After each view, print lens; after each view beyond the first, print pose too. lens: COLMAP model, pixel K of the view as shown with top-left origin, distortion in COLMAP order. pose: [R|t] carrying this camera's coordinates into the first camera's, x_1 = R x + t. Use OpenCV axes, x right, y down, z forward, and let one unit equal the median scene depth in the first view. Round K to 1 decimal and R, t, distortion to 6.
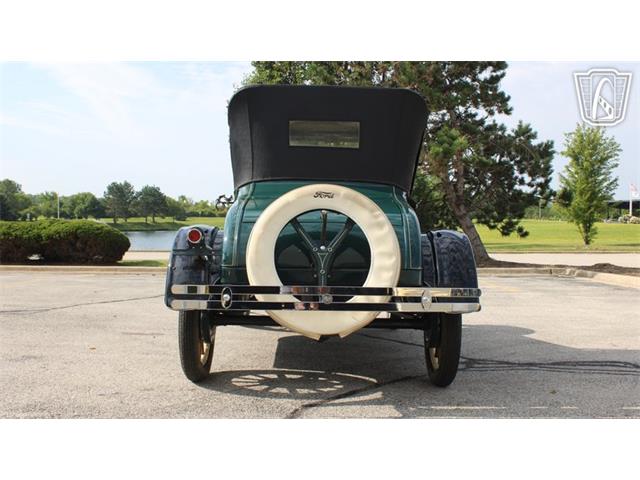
lens RADIAL K [[704.4, 0, 325.1], [0, 704.4, 239.5], [0, 0, 1]] dist [-0.076790, 0.000000]
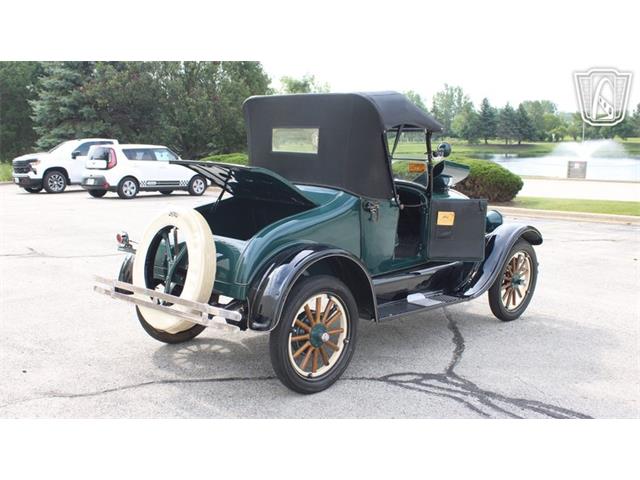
lens RADIAL K [[704.4, 0, 323.1], [0, 704.4, 241.2], [0, 0, 1]] dist [-0.076790, 0.000000]
pose [[0.733137, 0.089778, -0.674129, 0.198564], [-0.007740, 0.992286, 0.123732, -0.033651], [0.680037, -0.085494, 0.728176, 0.059921]]
